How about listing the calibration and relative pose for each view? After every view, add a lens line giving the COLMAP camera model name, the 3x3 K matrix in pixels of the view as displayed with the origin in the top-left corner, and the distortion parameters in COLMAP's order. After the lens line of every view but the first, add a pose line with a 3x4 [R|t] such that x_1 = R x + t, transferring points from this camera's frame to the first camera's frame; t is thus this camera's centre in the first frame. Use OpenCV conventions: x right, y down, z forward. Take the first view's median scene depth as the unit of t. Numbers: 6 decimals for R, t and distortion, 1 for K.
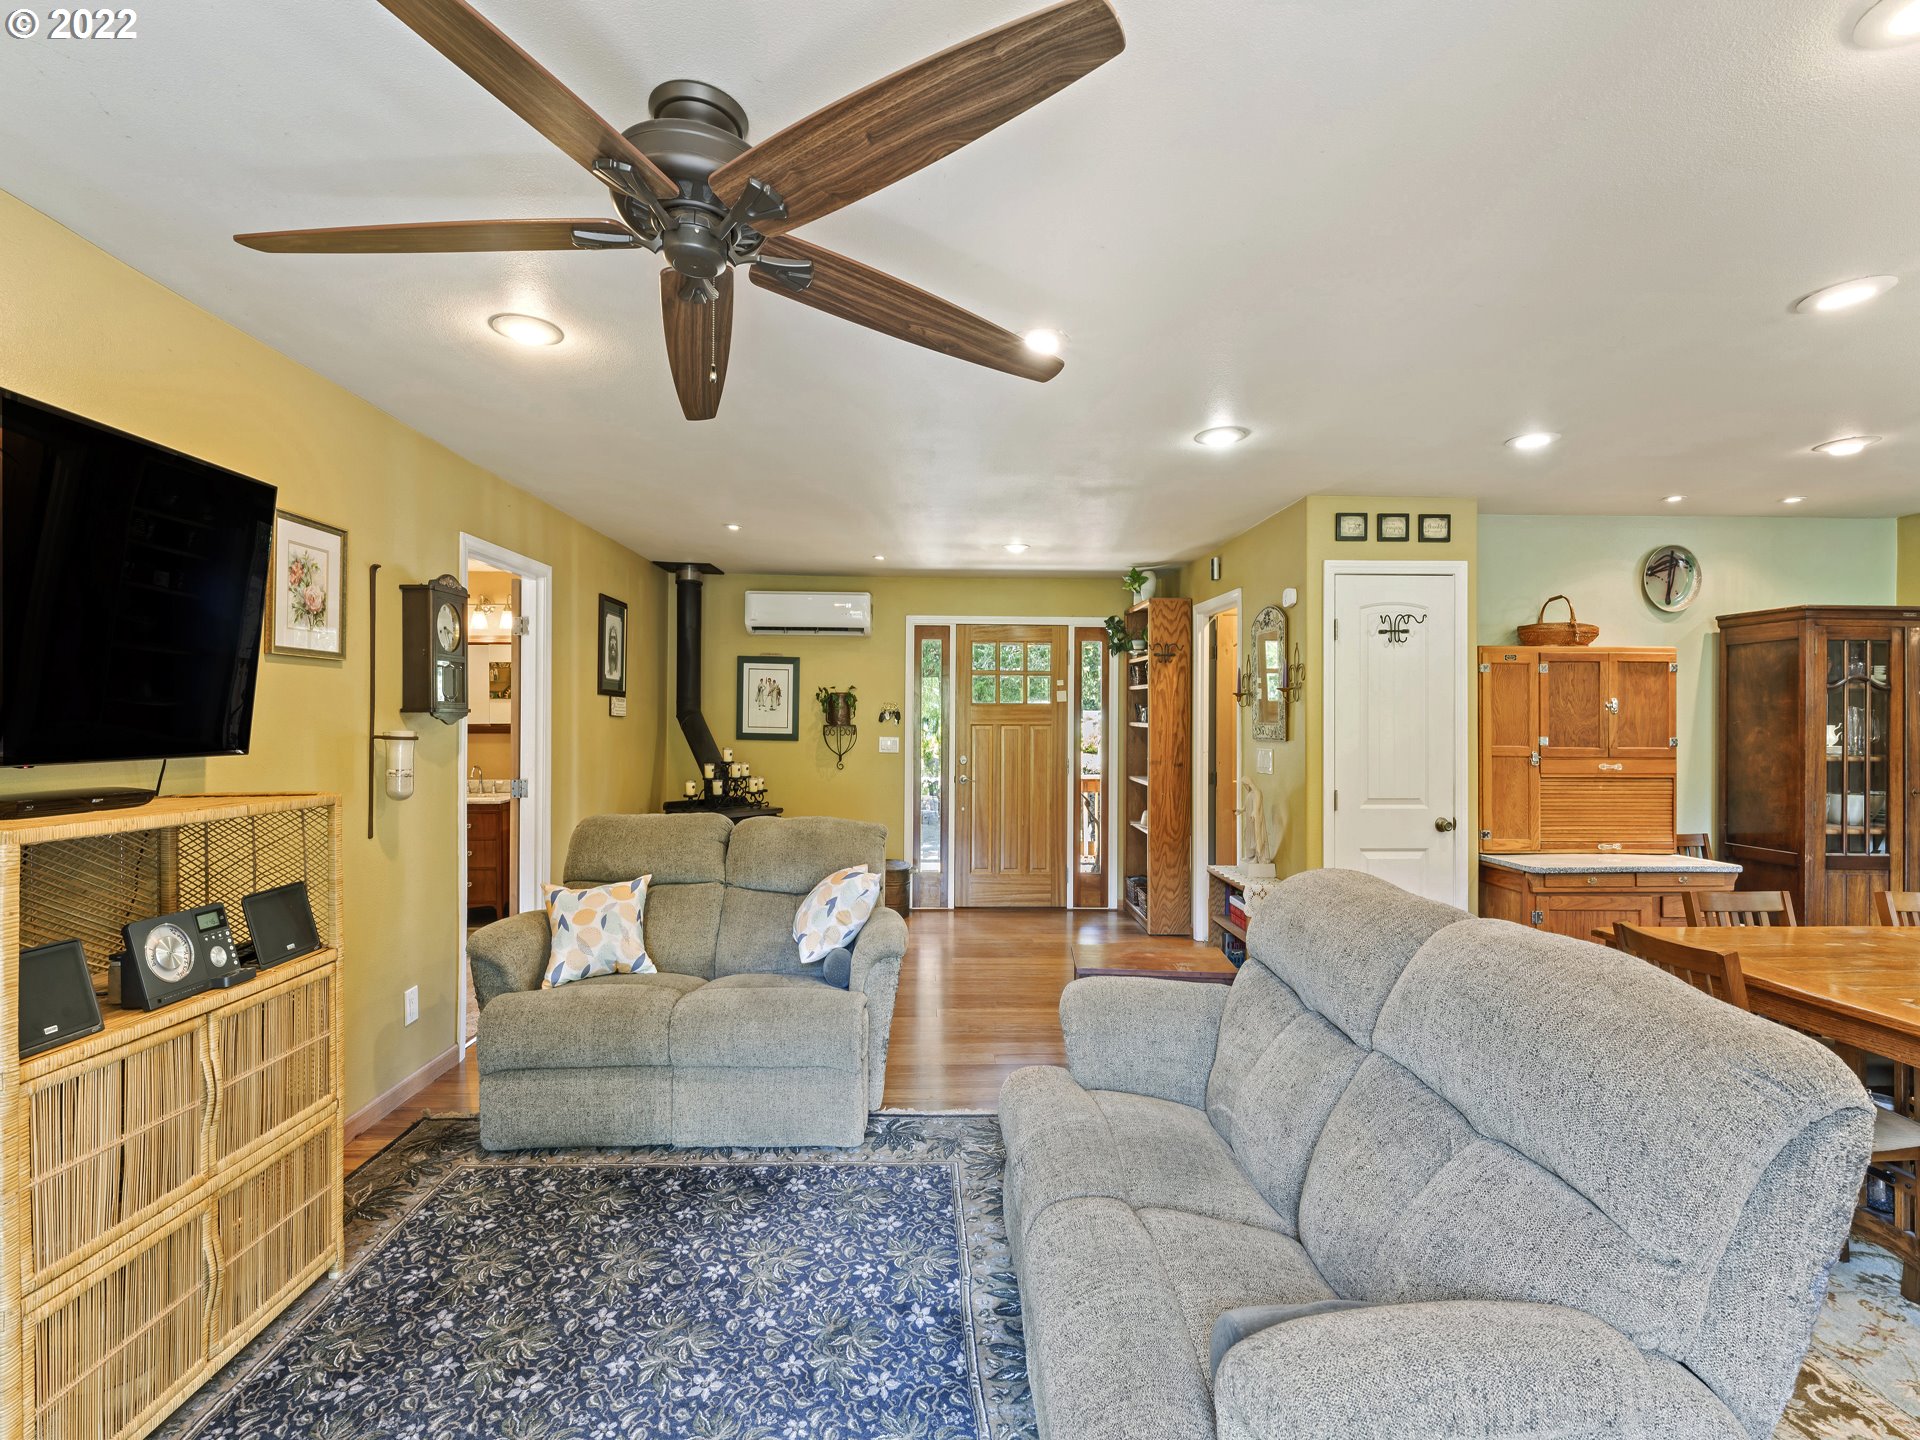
lens RADIAL K [[869.4, 0, 960.0], [0, 869.4, 720.0], [0, 0, 1]] dist [0.012213, 0.000186]
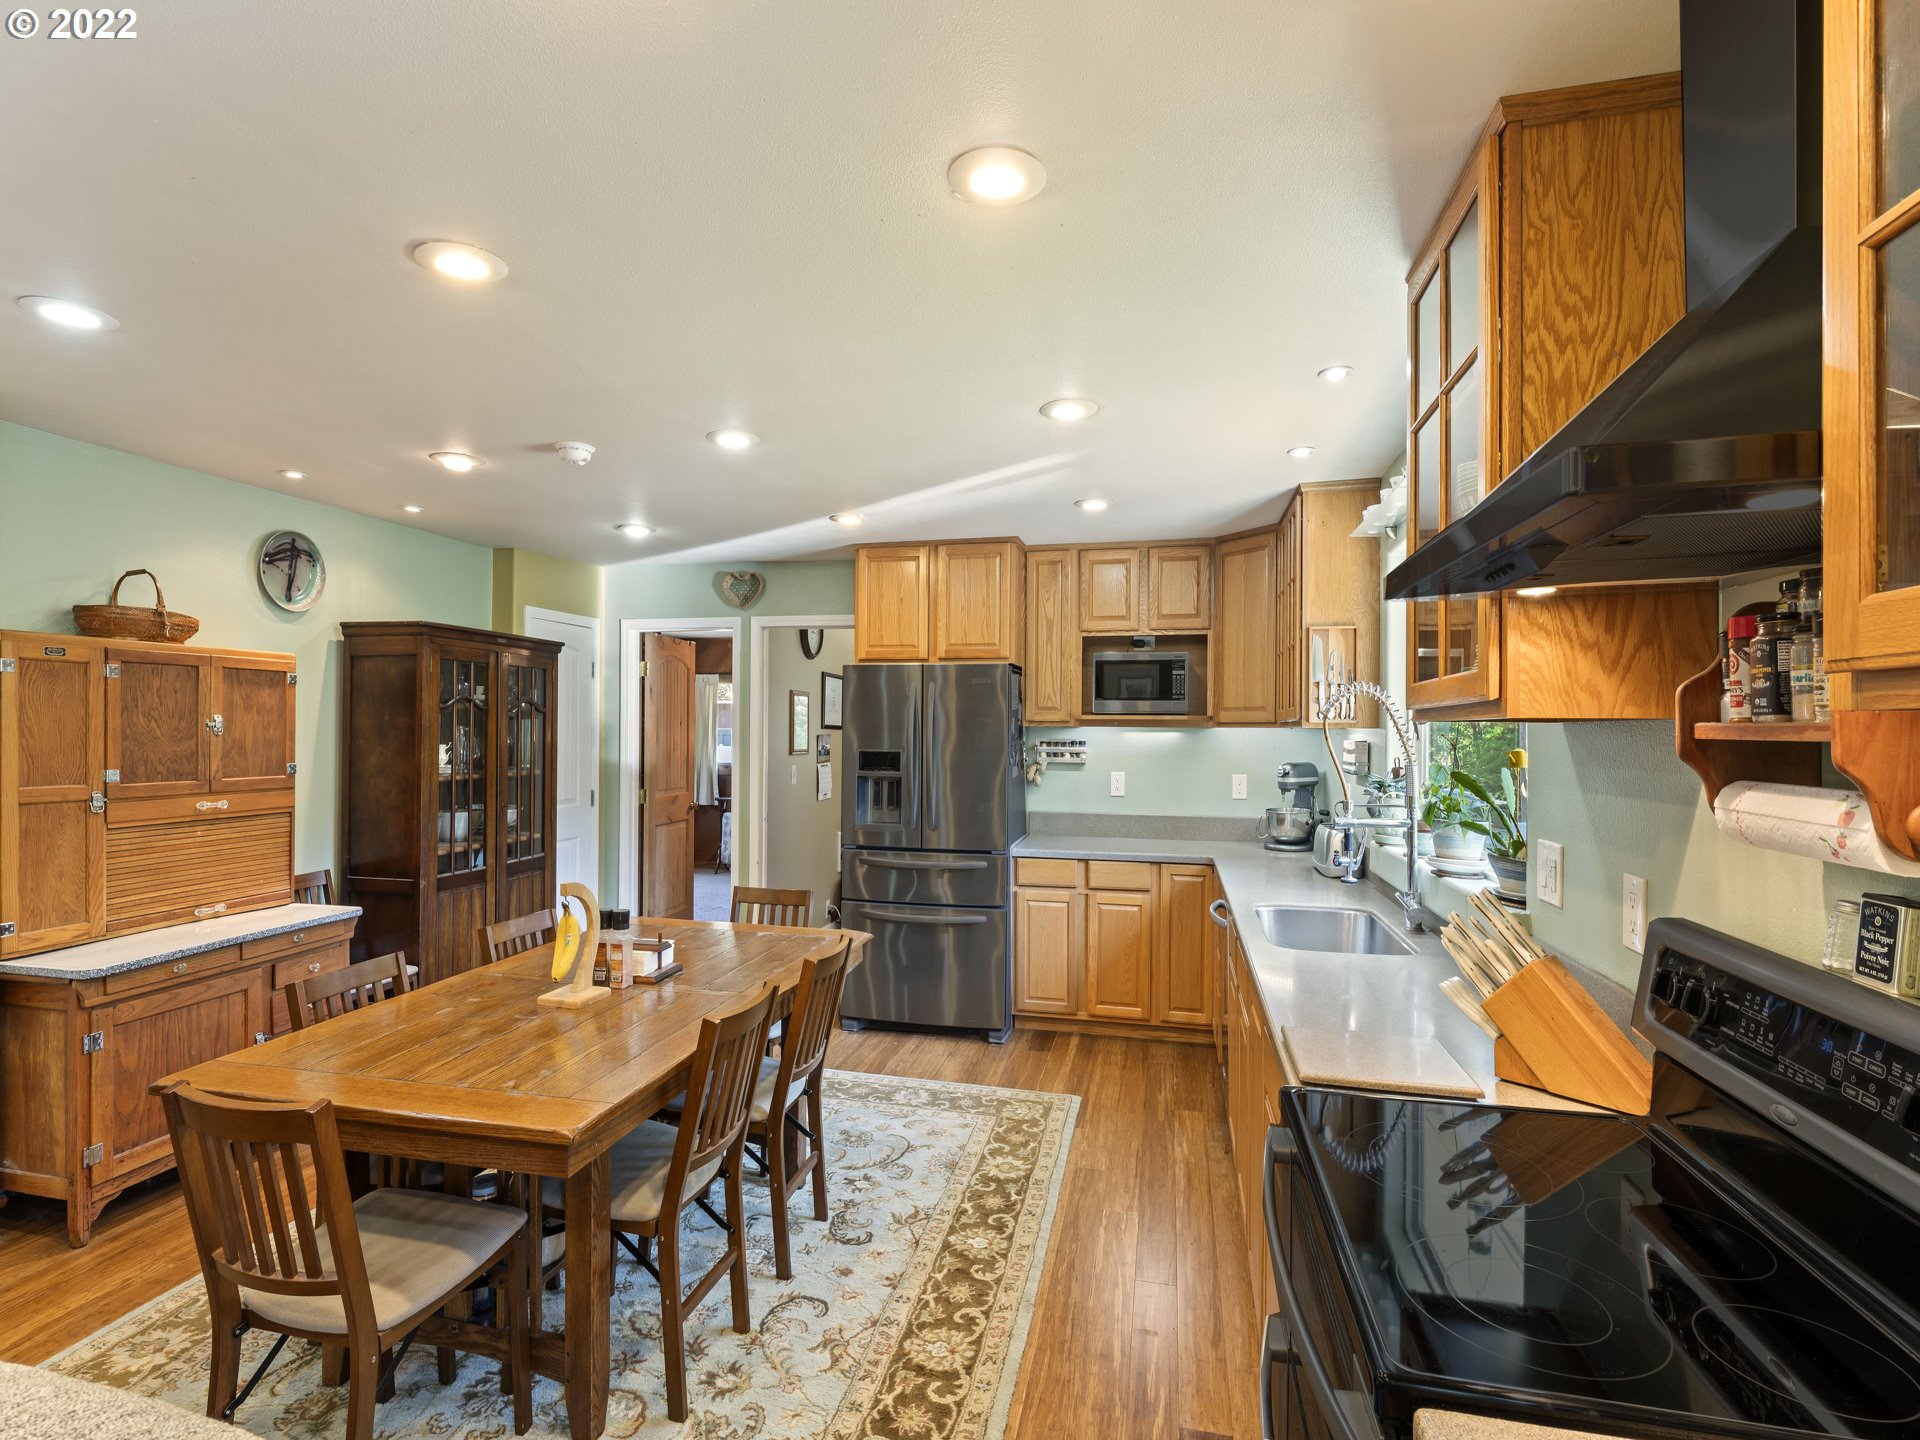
lens RADIAL K [[890.1, 0, 960.0], [0, 890.1, 720.0], [0, 0, 1]] dist [-0.015582, 0.000607]
pose [[0.258619, 0.001581, 0.965978, 0.171676], [-0.008069, 0.999967, 0.000524, -0.026188], [-0.965946, -0.007930, 0.258623, 0.173959]]
